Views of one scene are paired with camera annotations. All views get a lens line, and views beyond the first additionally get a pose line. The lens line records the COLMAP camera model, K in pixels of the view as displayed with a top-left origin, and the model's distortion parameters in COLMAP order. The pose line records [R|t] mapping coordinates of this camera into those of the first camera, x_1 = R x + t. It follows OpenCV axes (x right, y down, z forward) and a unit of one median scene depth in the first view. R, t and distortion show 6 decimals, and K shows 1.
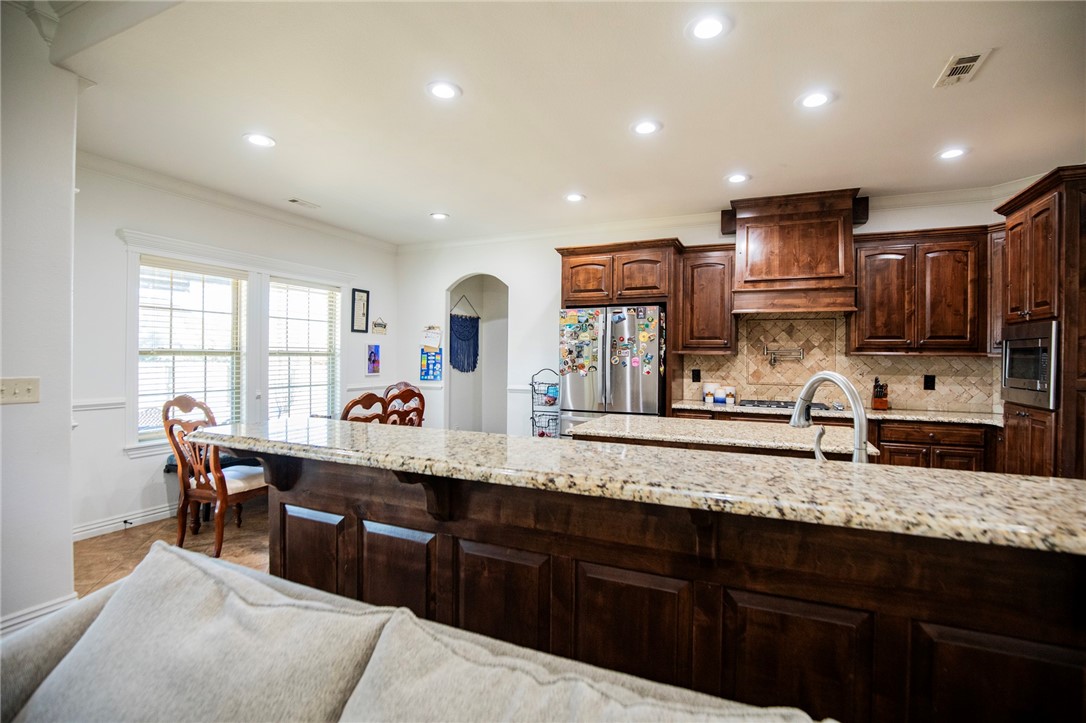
lens RADIAL K [[505.3, 0, 552.8], [0, 505.3, 358.2], [0, 0, 1]] dist [-0.029744, 0.000938]
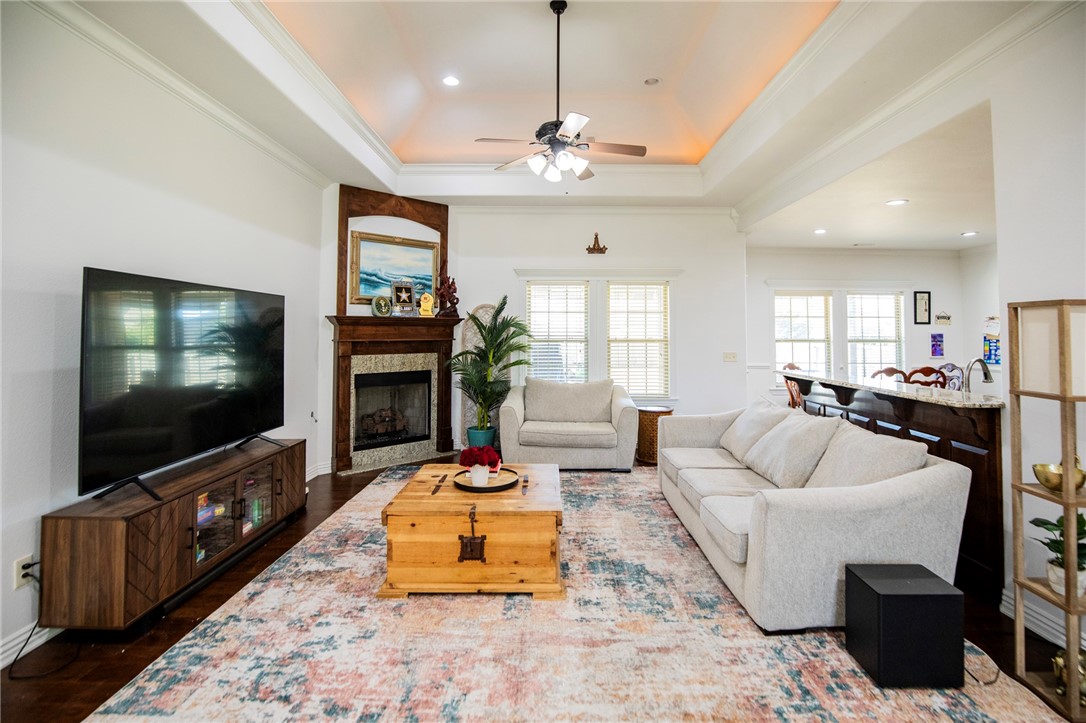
lens RADIAL K [[518.0, 0, 550.4], [0, 518.0, 313.7], [0, 0, 1]] dist [-0.024691, 0.001322]
pose [[0.407574, -0.042181, -0.912197, 0.562439], [-0.002664, 0.998873, -0.047379, -0.017527], [0.913168, 0.021741, 0.407003, -0.543788]]
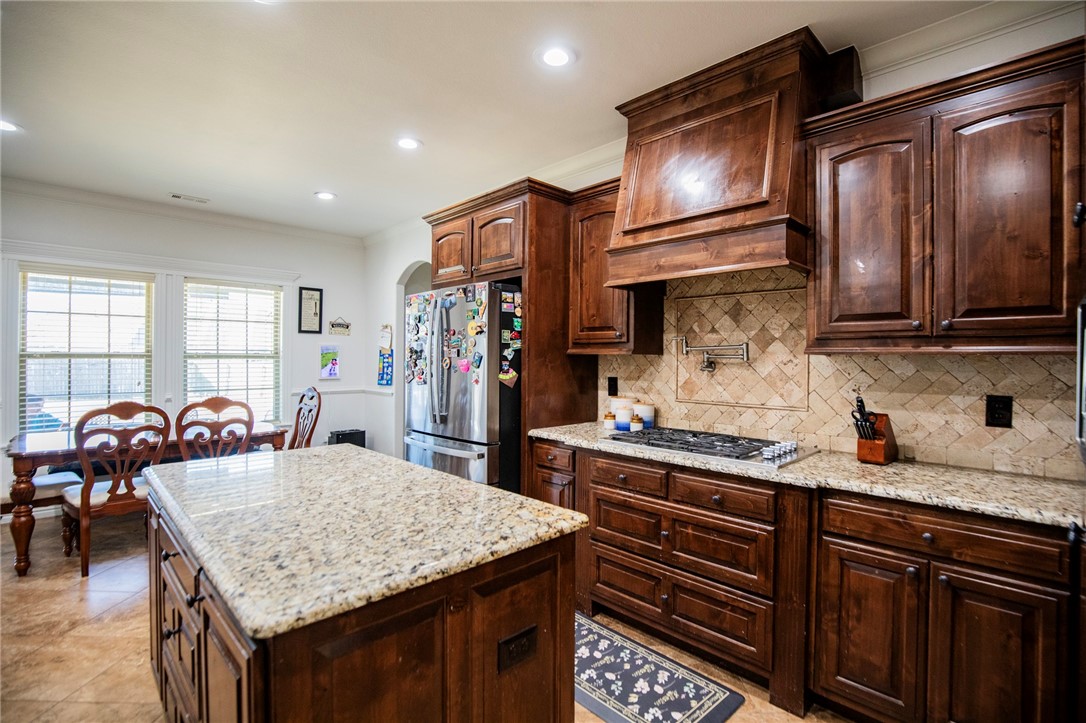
lens RADIAL K [[505.3, 0, 552.8], [0, 505.3, 358.2], [0, 0, 1]] dist [-0.029744, 0.000938]
pose [[0.929873, -0.003537, -0.367864, 0.498371], [0.001694, 0.999984, -0.005334, 0.001016], [0.367877, 0.004336, 0.929864, 0.385295]]
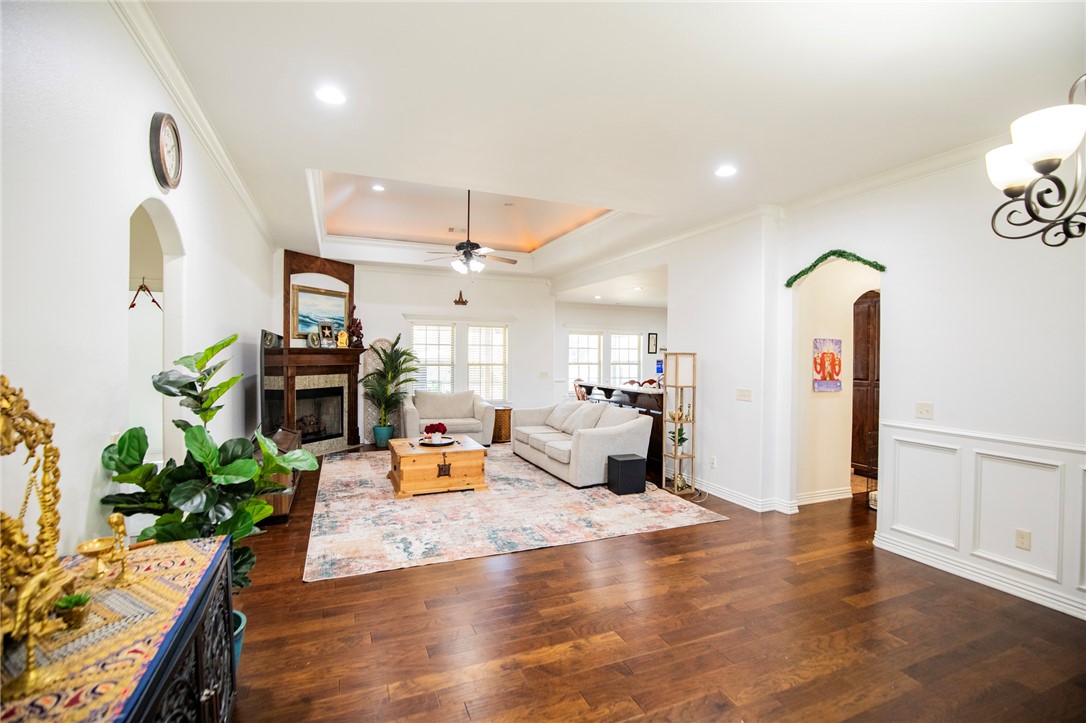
lens RADIAL K [[499.7, 0, 547.6], [0, 499.7, 358.8], [0, 0, 1]] dist [-0.027635, 0.000643]
pose [[0.728346, 0.003008, -0.685203, 0.957426], [-0.004592, 0.999989, -0.000491, -0.034576], [0.685194, 0.003504, 0.728352, -1.083303]]
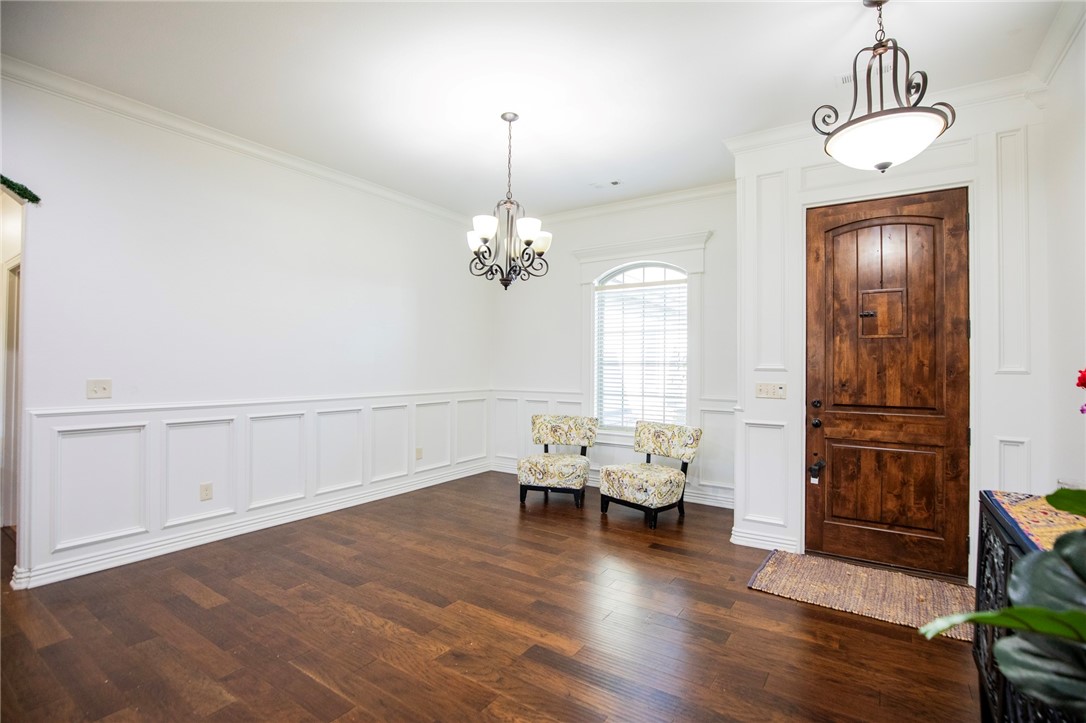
lens RADIAL K [[499.0, 0, 556.3], [0, 499.0, 358.8], [0, 0, 1]] dist [-0.026712, 0.000577]
pose [[0.161468, 0.004172, 0.986869, 0.281060], [-0.001858, 0.999991, -0.003924, 0.008368], [-0.986876, -0.001200, 0.161474, -0.793978]]
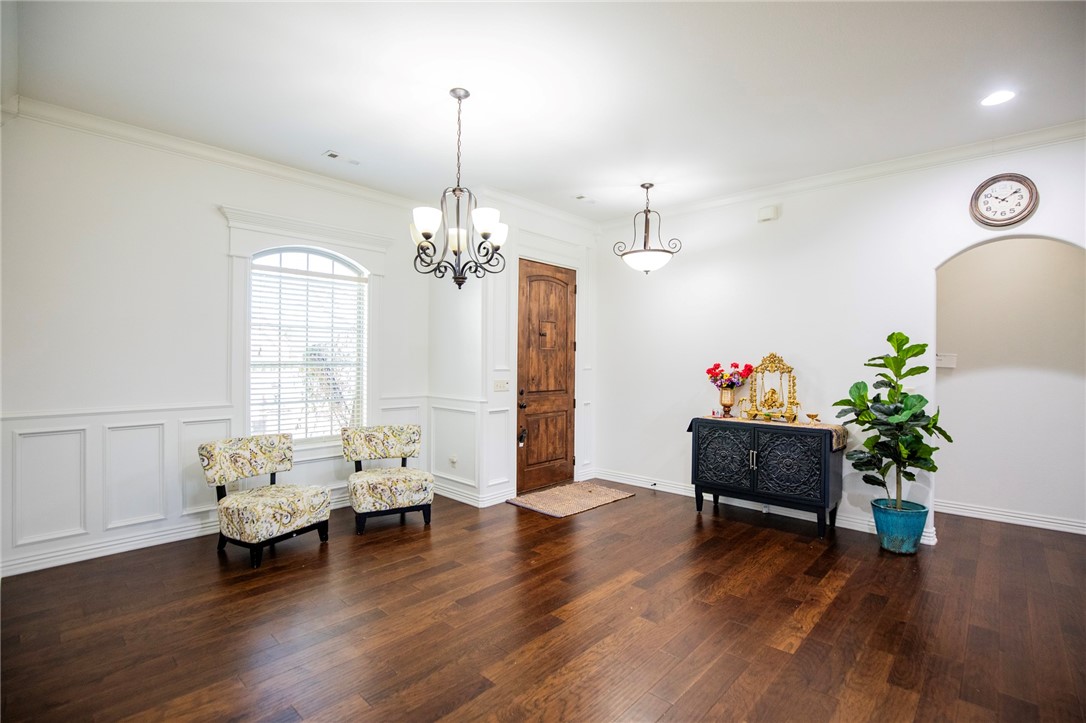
lens RADIAL K [[499.7, 0, 547.6], [0, 499.7, 358.8], [0, 0, 1]] dist [-0.027635, 0.000643]
pose [[-0.944442, -0.018018, 0.328183, 0.678743], [-0.016899, 0.999838, 0.006262, -0.011031], [-0.328242, 0.000368, -0.944594, 0.000336]]
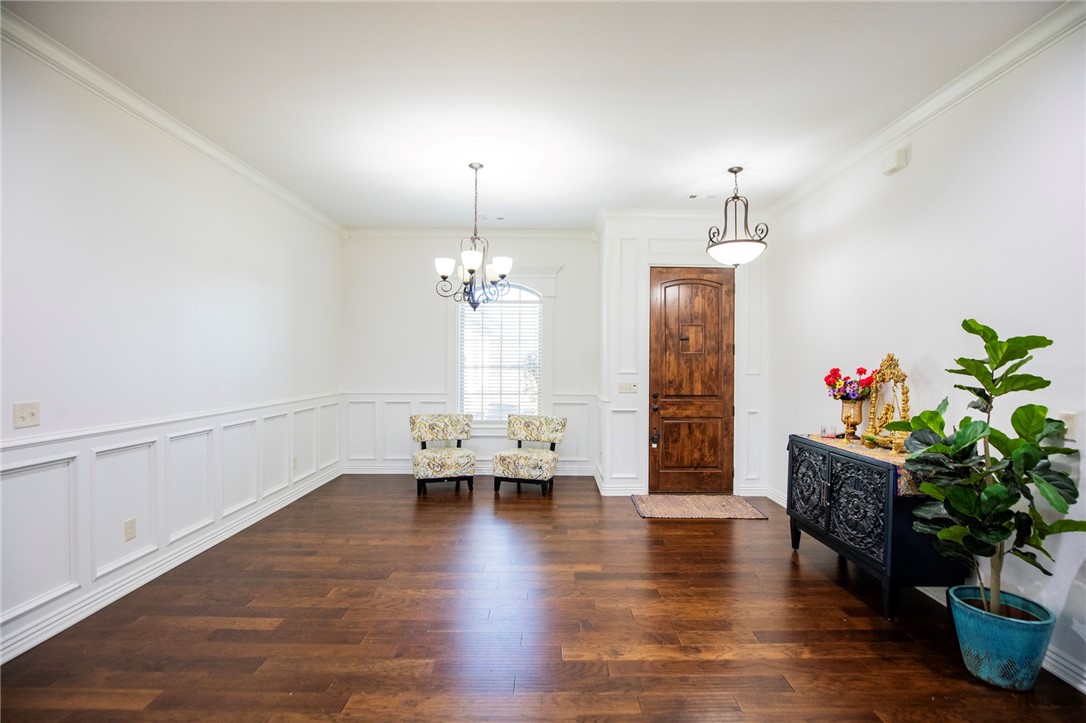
lens RADIAL K [[494.9, 0, 552.6], [0, 494.9, 359.0], [0, 0, 1]] dist [-0.020553, 0.000291]
pose [[-0.413799, -0.008559, 0.910328, 0.134150], [-0.005941, 0.999960, 0.006701, -0.019120], [-0.910349, -0.002636, -0.413834, -0.354213]]
